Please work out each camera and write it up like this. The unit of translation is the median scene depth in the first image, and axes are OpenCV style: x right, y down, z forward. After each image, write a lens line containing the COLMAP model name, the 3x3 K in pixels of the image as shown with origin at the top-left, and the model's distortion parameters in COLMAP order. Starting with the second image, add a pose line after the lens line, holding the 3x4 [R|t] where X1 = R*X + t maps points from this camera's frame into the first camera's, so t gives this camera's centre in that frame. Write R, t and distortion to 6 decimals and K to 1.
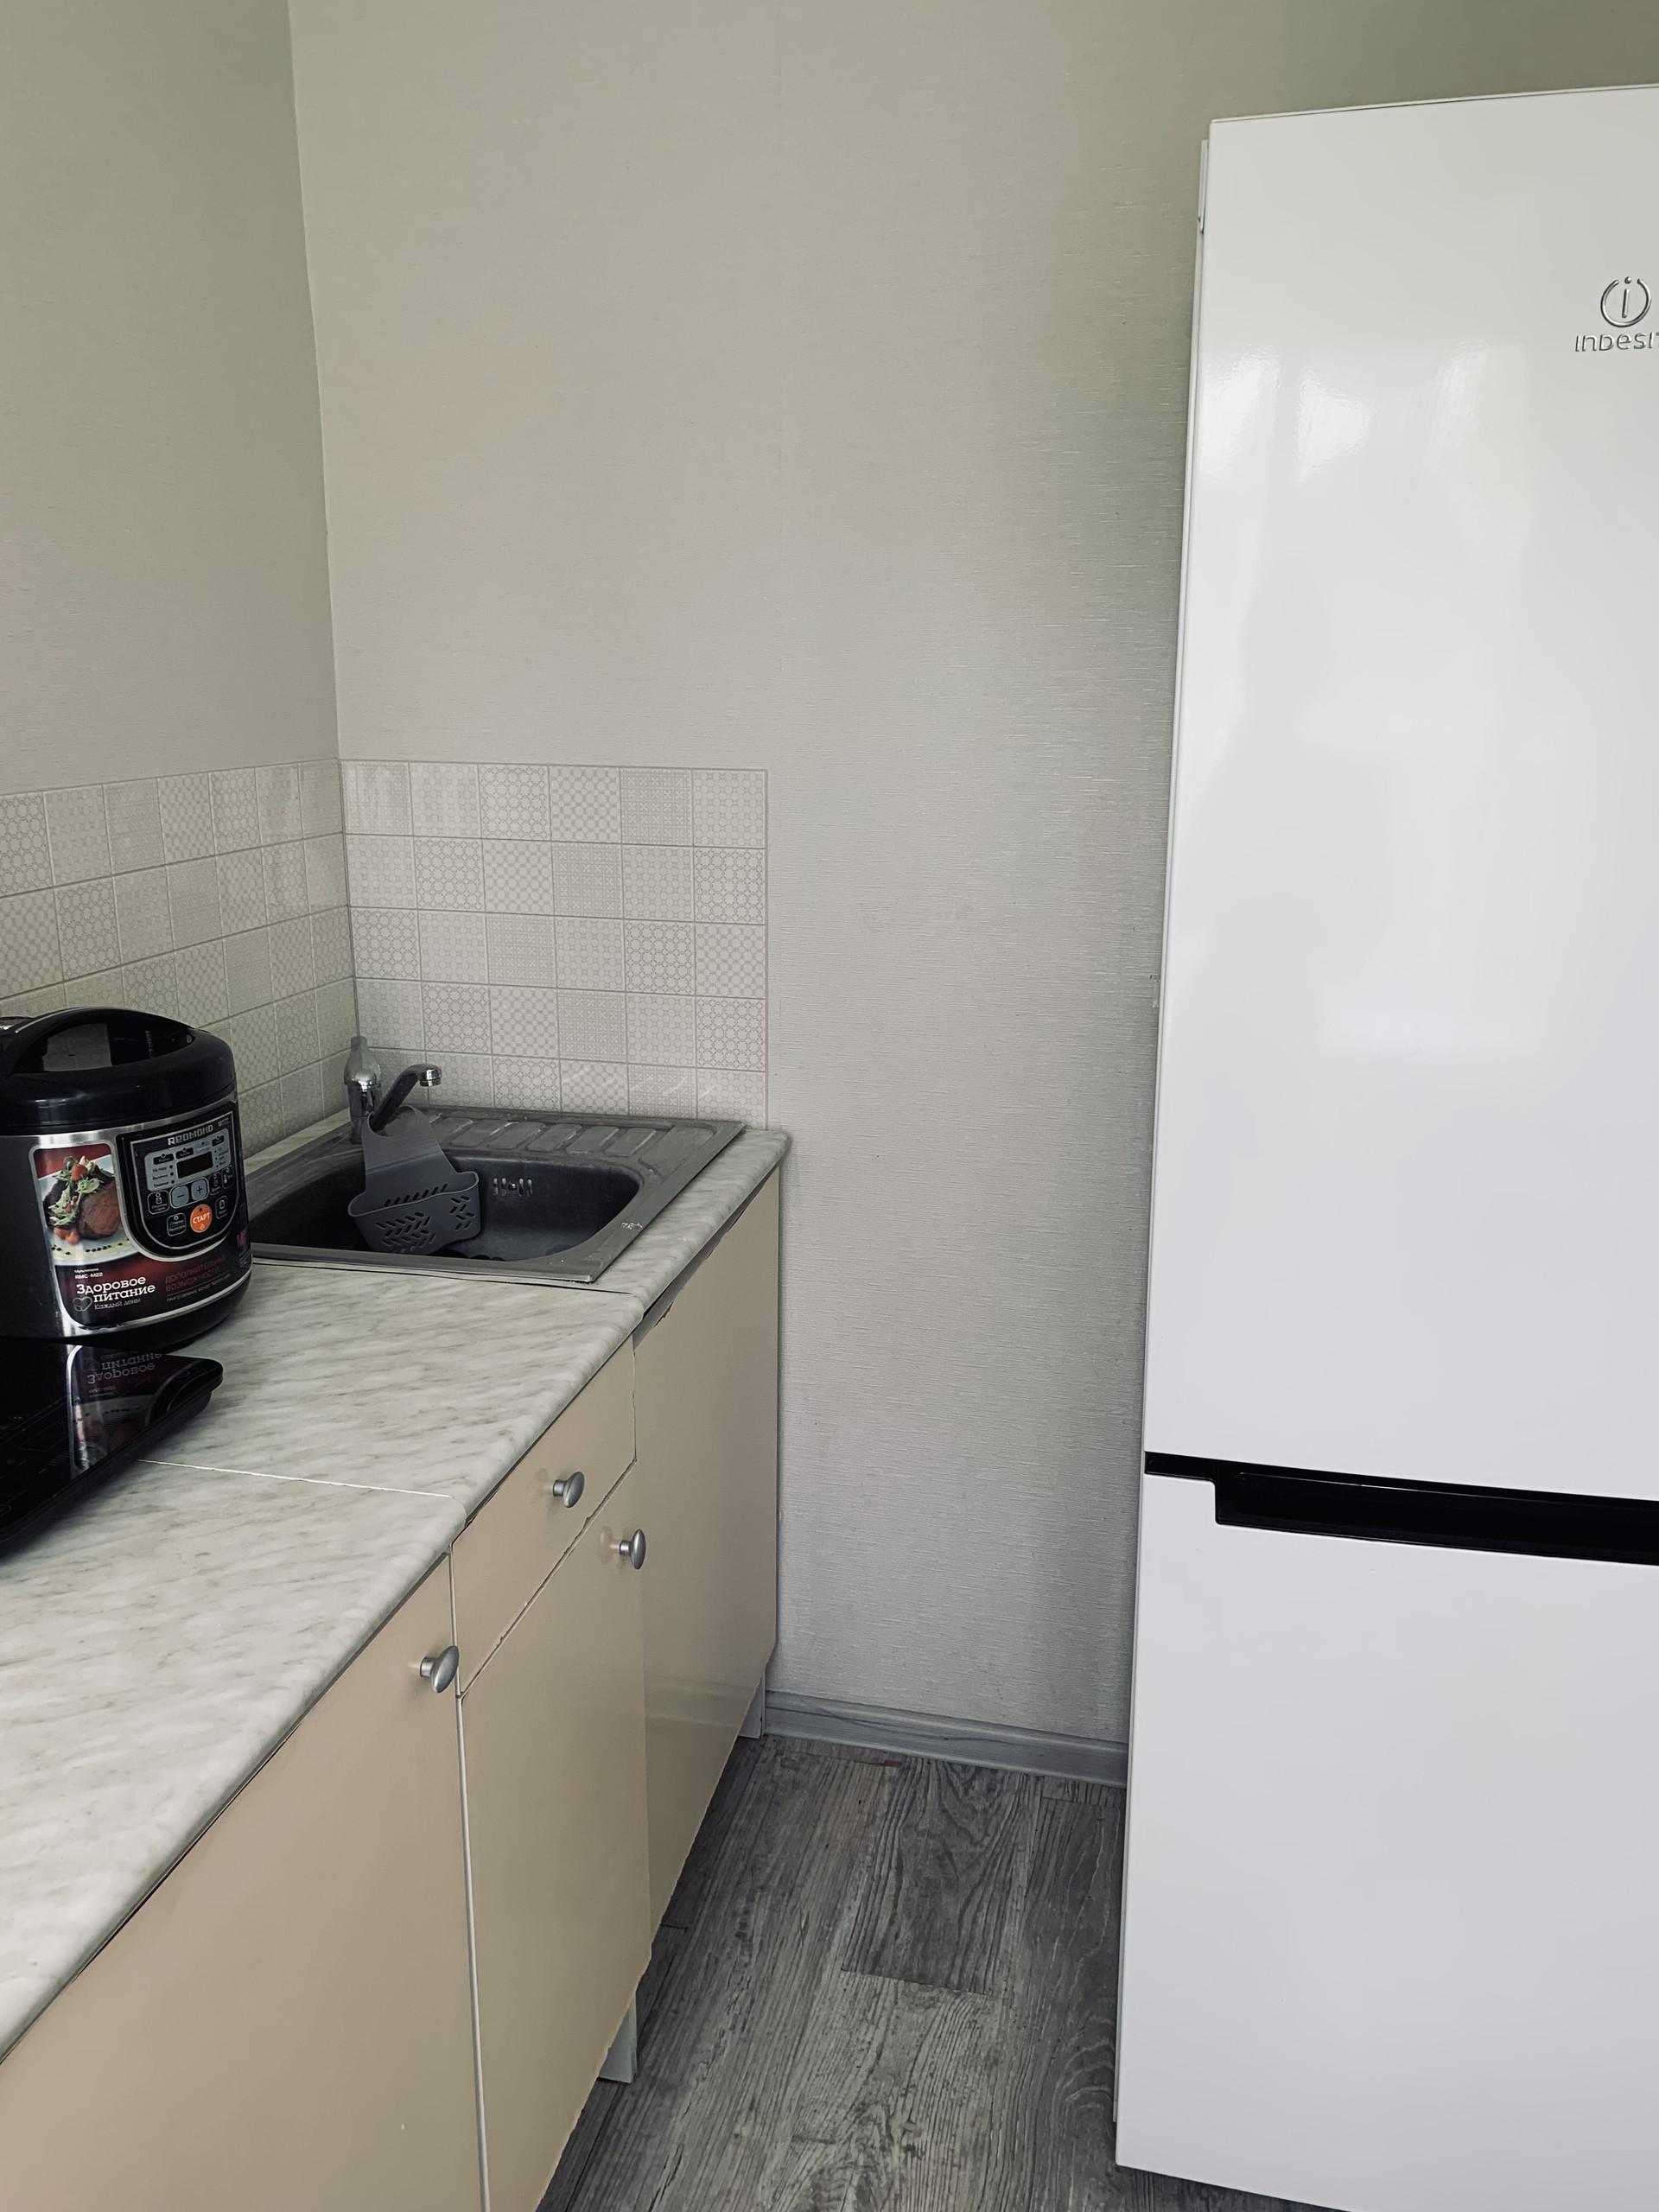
lens RADIAL K [[1700.2, 0, 878.2], [0, 1700.2, 1084.6], [0, 0, 1]] dist [0.029159, -0.027074]
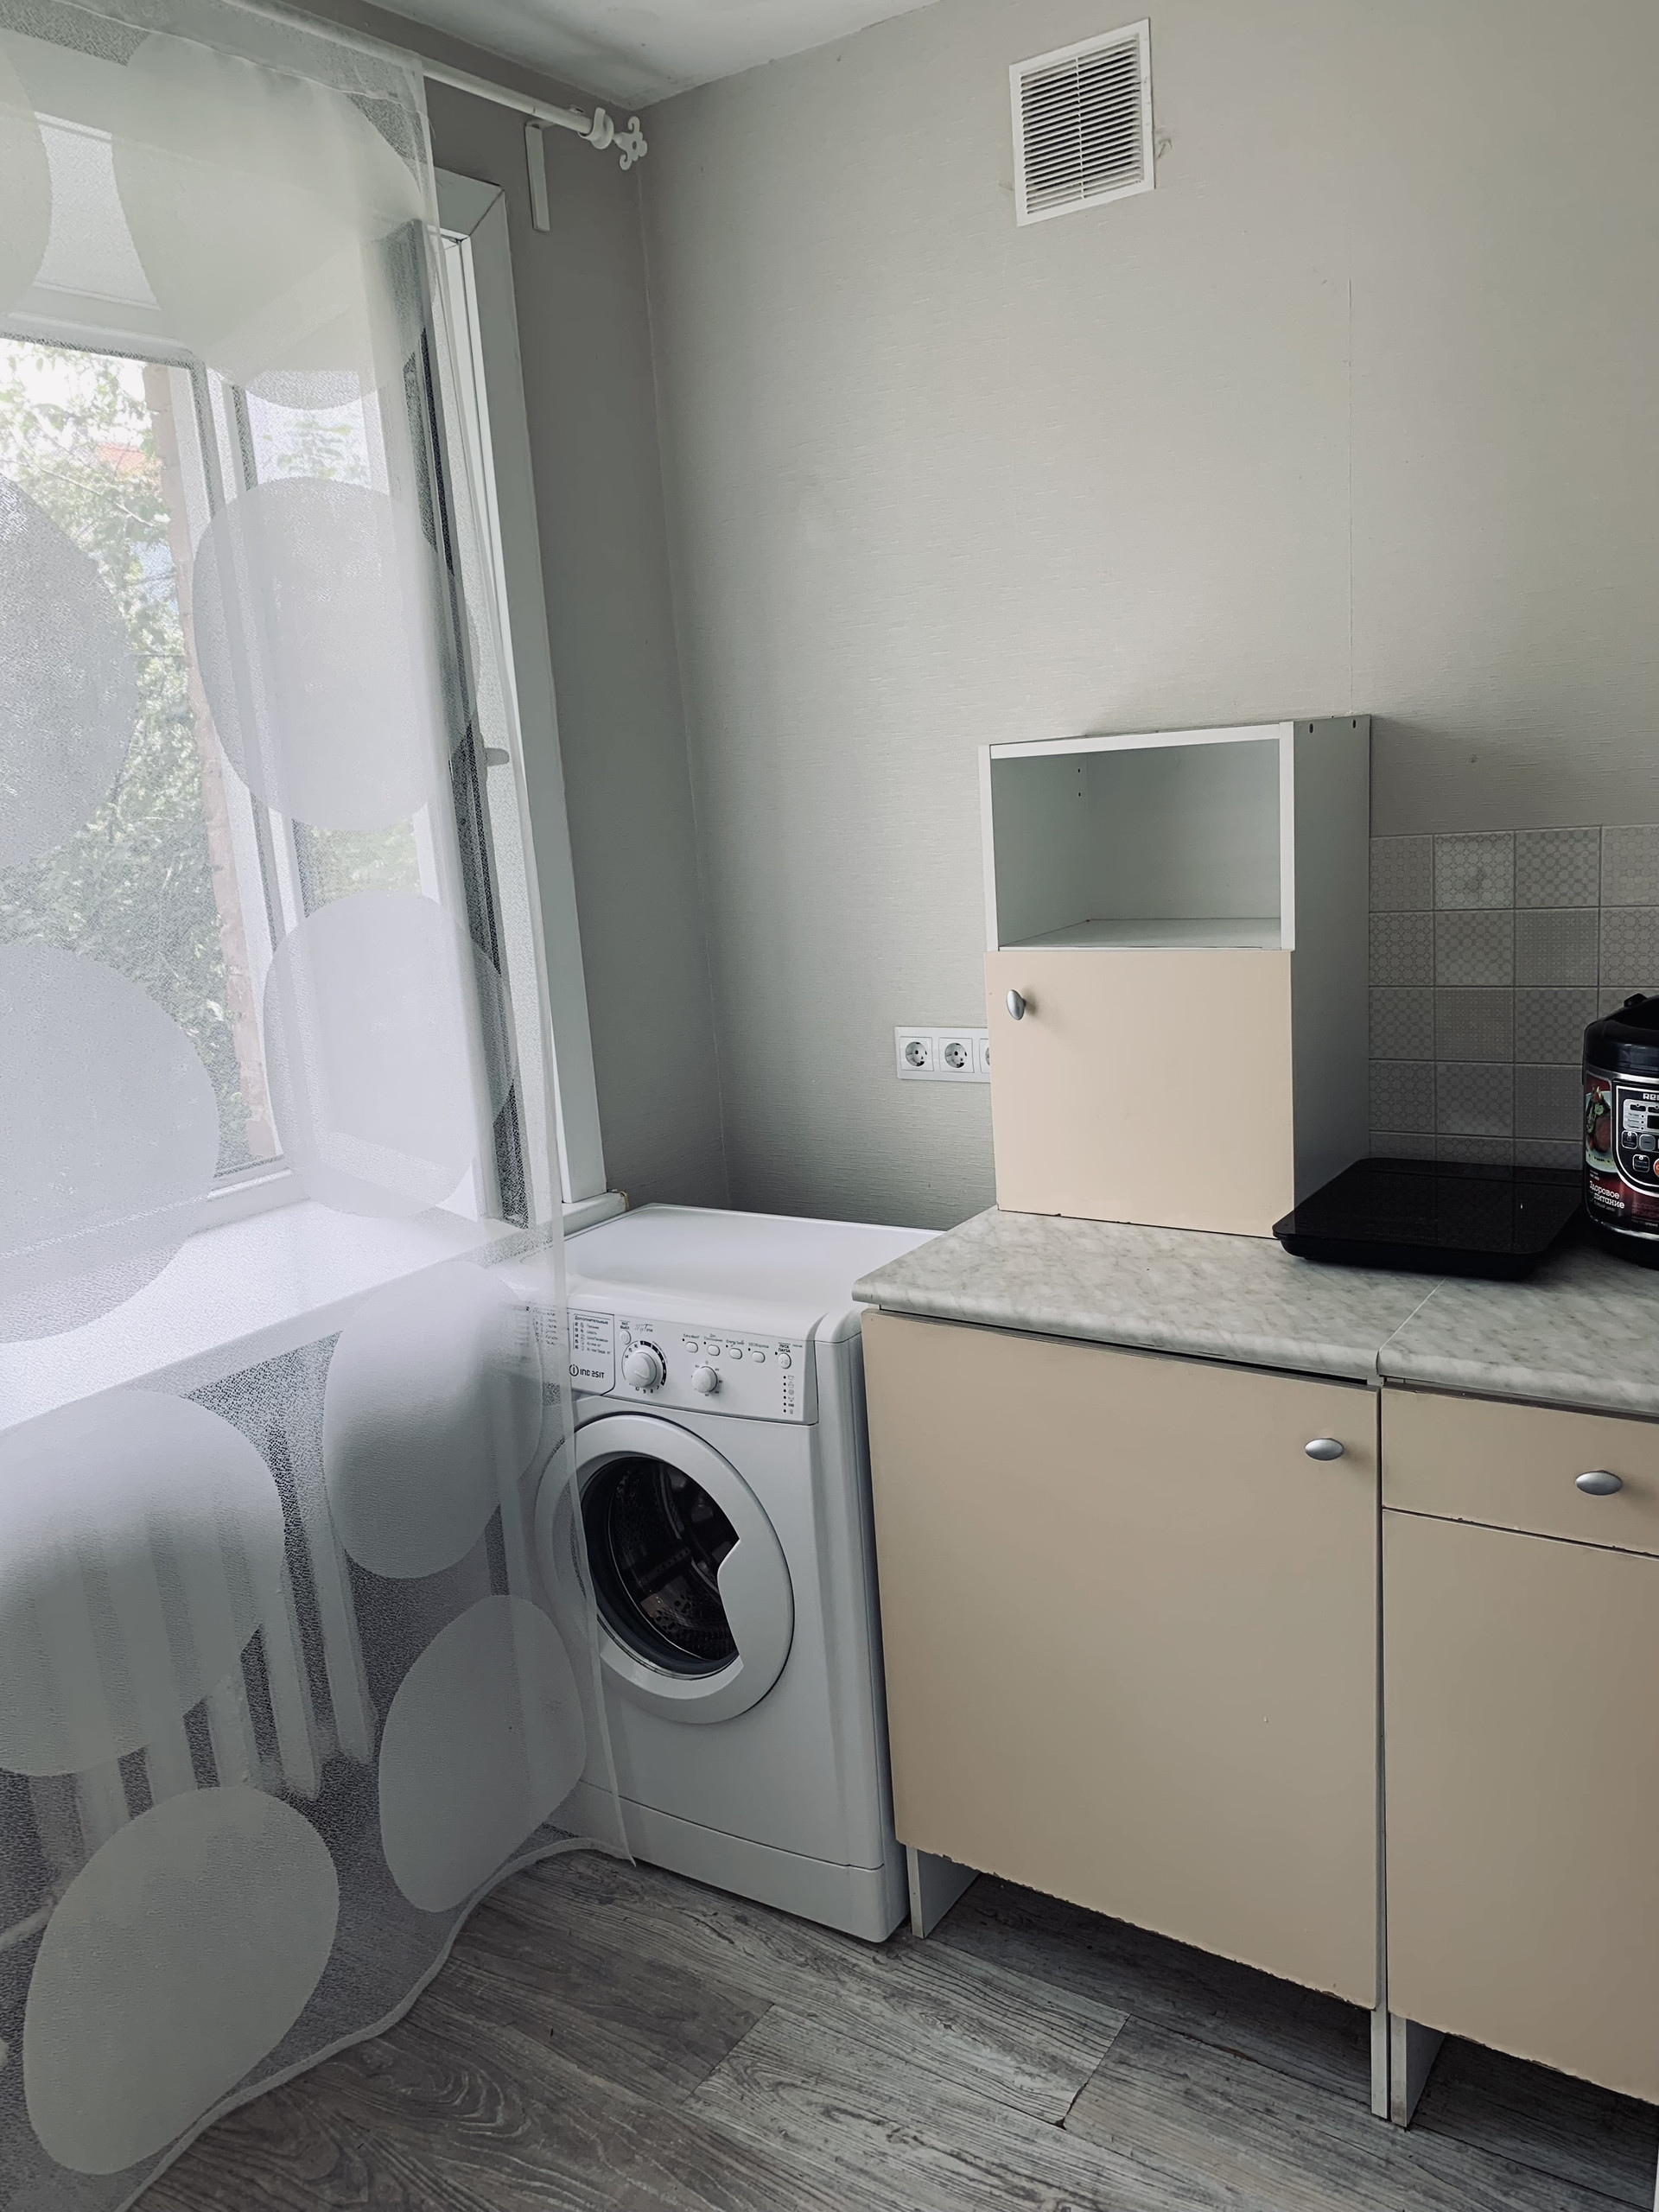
lens RADIAL K [[1700.2, 0, 812.9], [0, 1700.2, 1116.6], [0, 0, 1]] dist [0.029159, -0.027074]
pose [[-0.379073, 0.202818, -0.902867, 0.937820], [-0.162998, 0.945795, 0.280897, -0.202386], [0.910898, 0.253646, -0.325467, 0.849747]]
